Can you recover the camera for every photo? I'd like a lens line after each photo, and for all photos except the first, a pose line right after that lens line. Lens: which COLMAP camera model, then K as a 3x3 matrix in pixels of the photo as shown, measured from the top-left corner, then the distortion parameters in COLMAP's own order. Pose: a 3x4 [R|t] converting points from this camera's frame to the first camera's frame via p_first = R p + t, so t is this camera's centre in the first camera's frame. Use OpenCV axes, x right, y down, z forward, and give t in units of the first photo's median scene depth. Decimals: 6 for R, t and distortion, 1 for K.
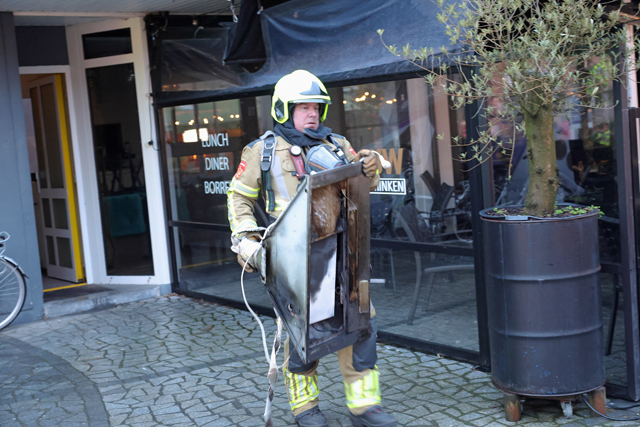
lens RADIAL K [[948.4, 0, 320.0], [0, 948.4, 213.5], [0, 0, 1]] dist [0.004422, 0.023231]
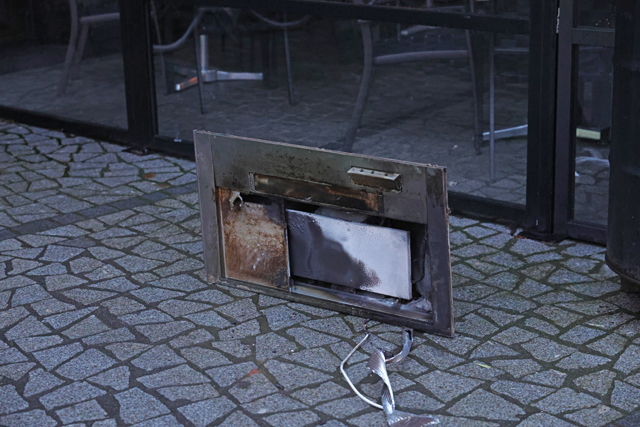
lens RADIAL K [[1253.7, 0, 320.0], [0, 1253.7, 213.5], [0, 0, 1]] dist [-0.023055, -0.052760]
pose [[0.972849, -0.017735, 0.230761, -0.124436], [-0.024067, 0.983903, 0.177077, 0.022471], [-0.230187, -0.177823, 0.956762, 0.320899]]
